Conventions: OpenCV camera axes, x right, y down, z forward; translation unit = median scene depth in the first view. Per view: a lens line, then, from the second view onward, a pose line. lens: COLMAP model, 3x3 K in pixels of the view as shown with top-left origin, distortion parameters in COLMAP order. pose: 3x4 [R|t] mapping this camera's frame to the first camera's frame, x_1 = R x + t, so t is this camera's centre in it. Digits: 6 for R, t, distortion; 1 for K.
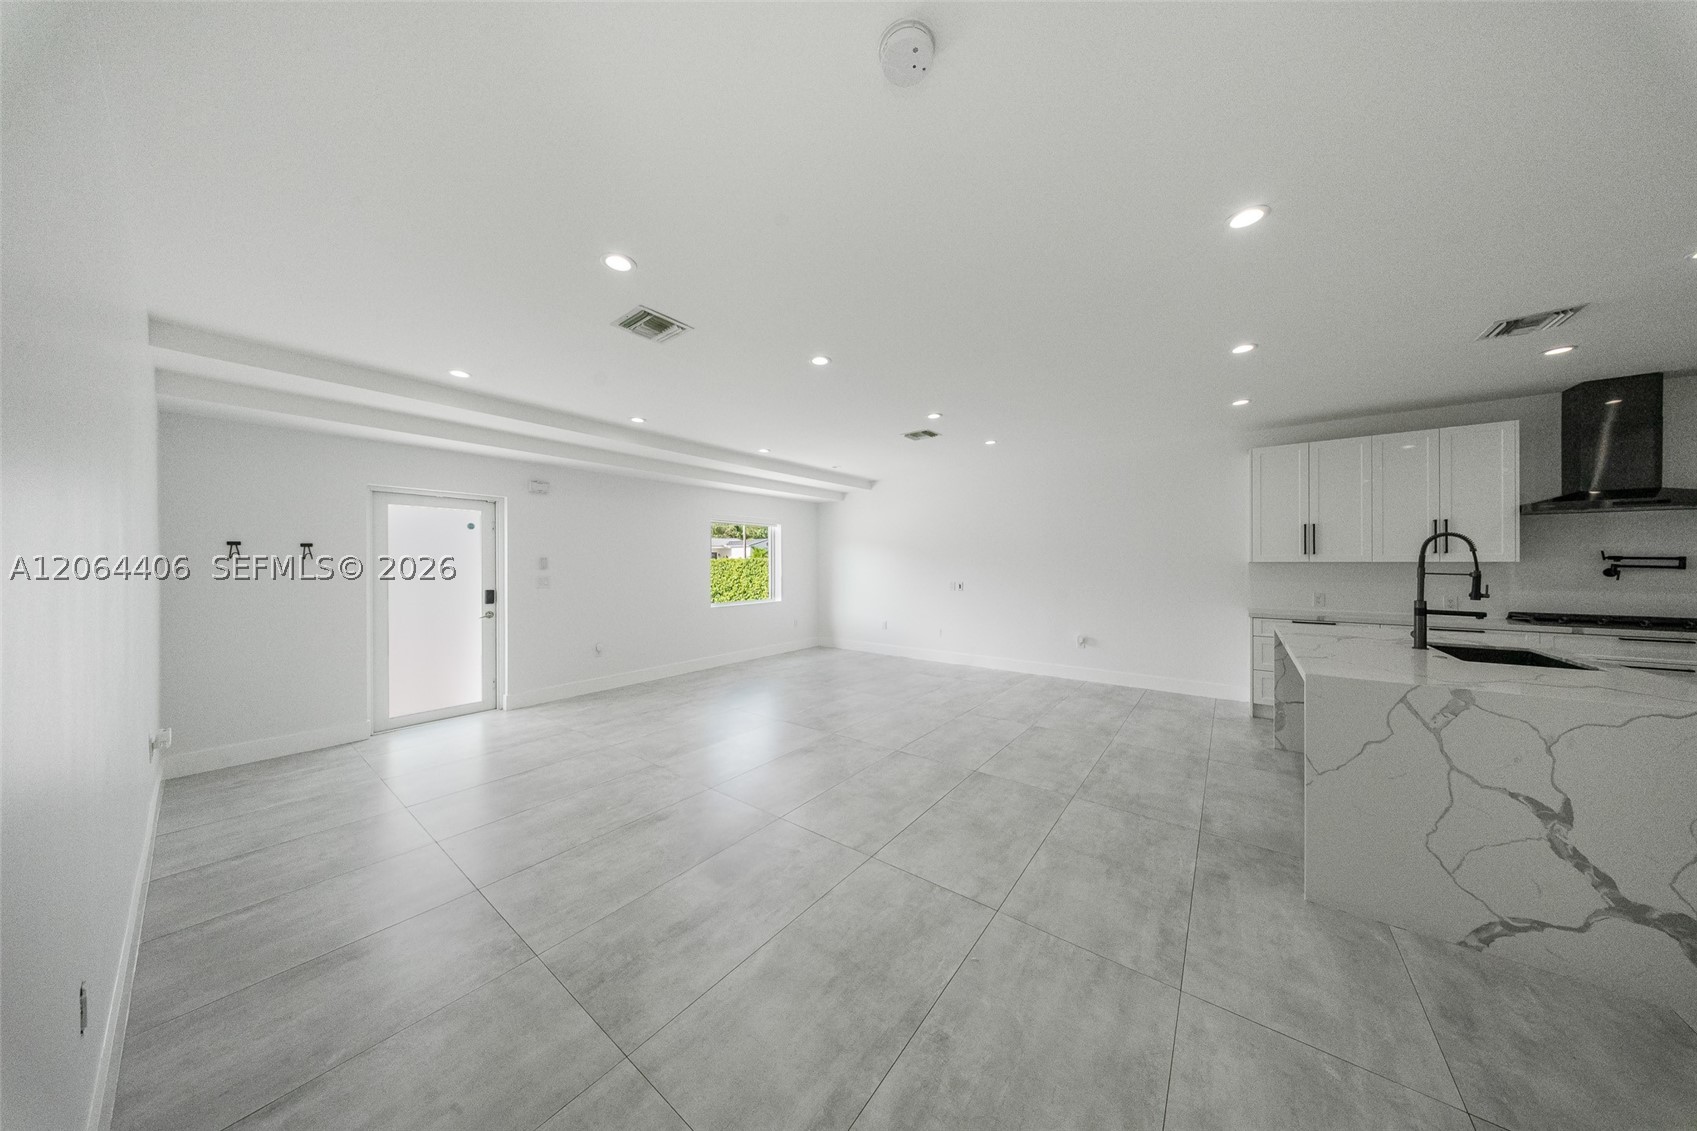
lens RADIAL K [[509.2, 0, 842.1], [0, 509.2, 558.8], [0, 0, 1]] dist [0.000994, -0.000555]
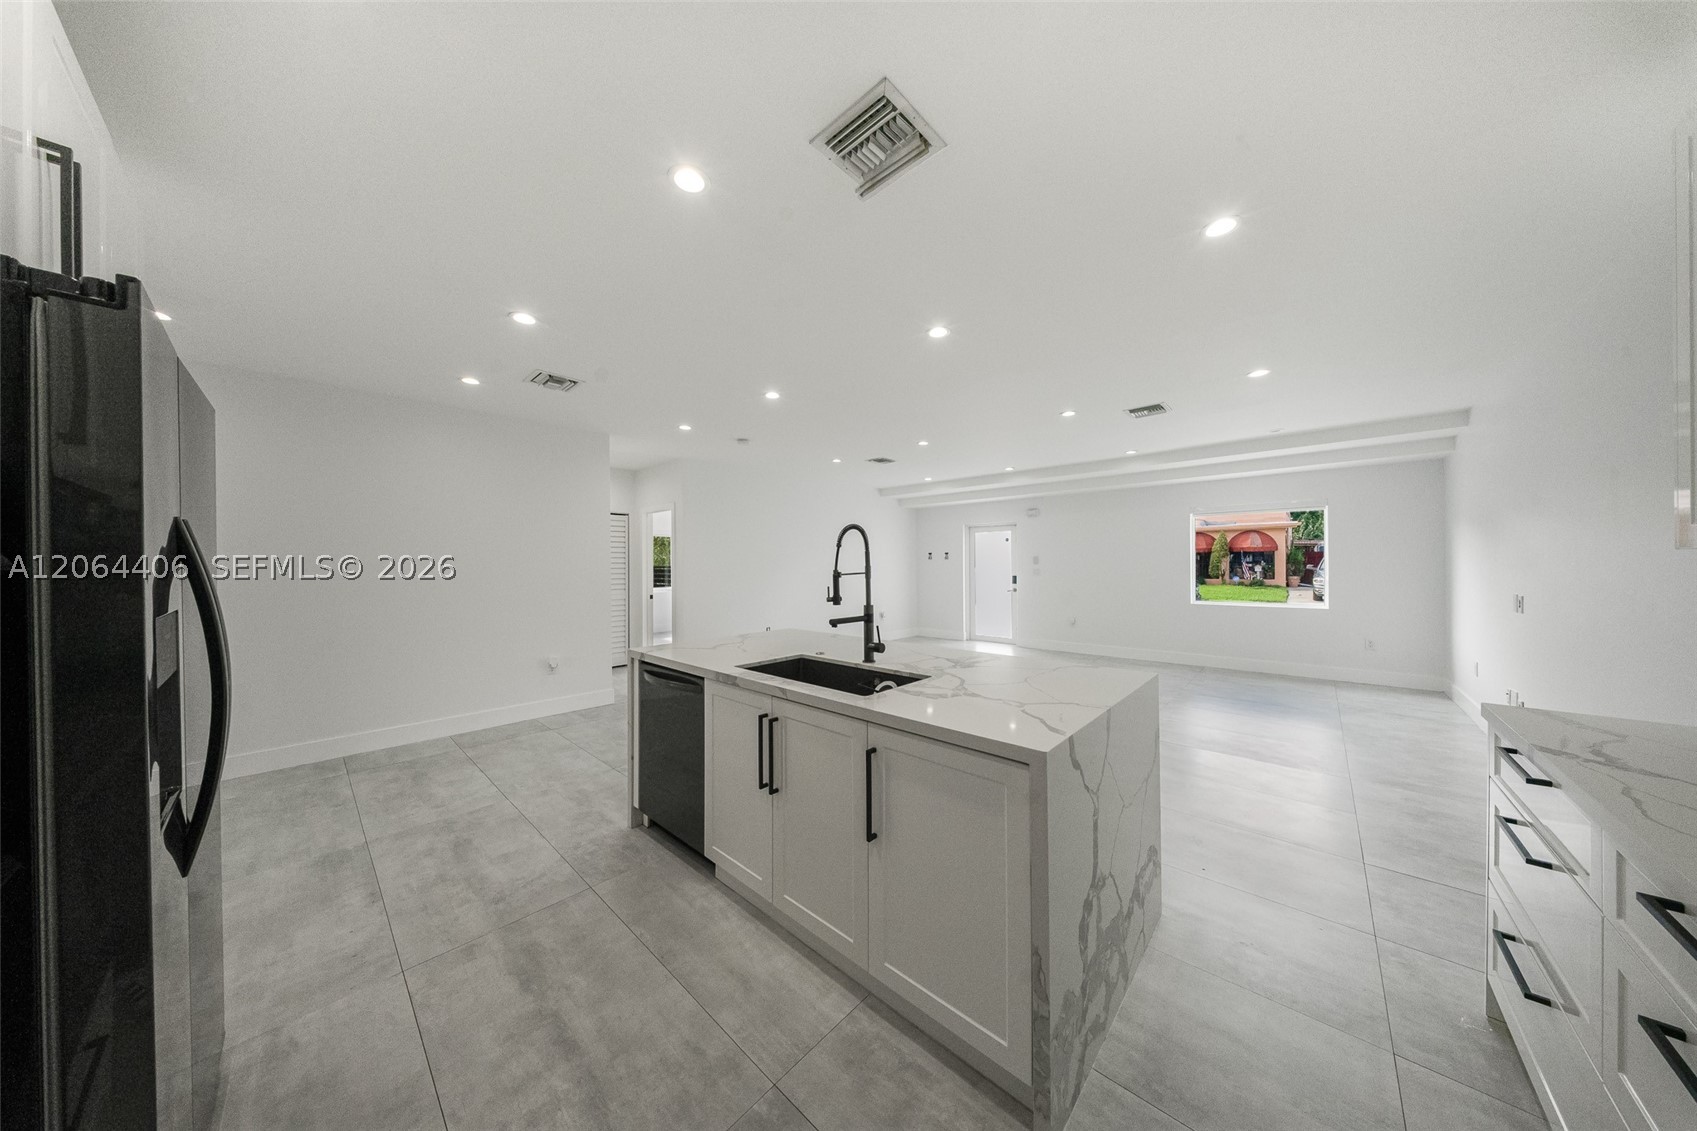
lens RADIAL K [[509.2, 0, 835.1], [0, 509.2, 566.3], [0, 0, 1]] dist [0.000994, -0.000555]
pose [[-0.107450, 0.008752, -0.994172, 1.449796], [0.015565, 0.999854, 0.007120, 0.009145], [0.994089, -0.014709, -0.107570, 0.765681]]
